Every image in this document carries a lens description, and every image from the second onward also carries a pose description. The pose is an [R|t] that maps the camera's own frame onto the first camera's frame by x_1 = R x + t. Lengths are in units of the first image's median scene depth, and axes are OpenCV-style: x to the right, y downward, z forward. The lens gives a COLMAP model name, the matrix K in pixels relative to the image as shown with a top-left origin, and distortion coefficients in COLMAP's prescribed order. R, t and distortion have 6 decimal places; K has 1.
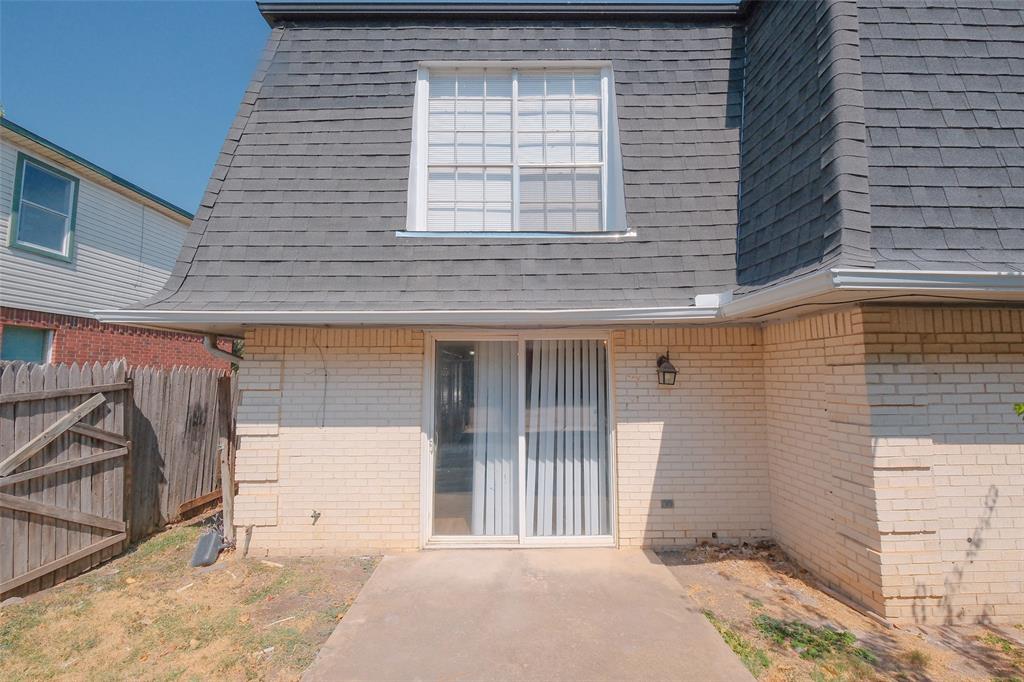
lens RADIAL K [[448.9, 0, 512.0], [0, 448.9, 341.0], [0, 0, 1]] dist [-0.000167, -0.000031]
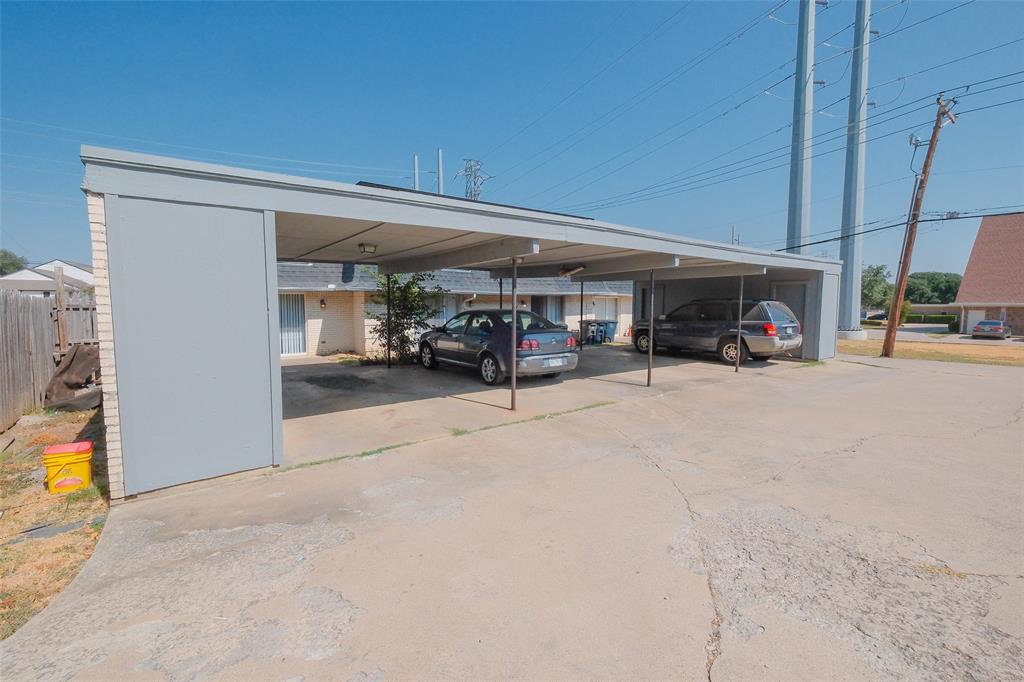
lens RADIAL K [[448.9, 0, 512.0], [0, 448.9, 341.0], [0, 0, 1]] dist [-0.000167, -0.000031]
pose [[0.815294, -0.040666, 0.577618, -0.504309], [-0.051810, 0.988407, 0.142714, -0.235041], [-0.576725, -0.146280, 0.803735, -2.817223]]
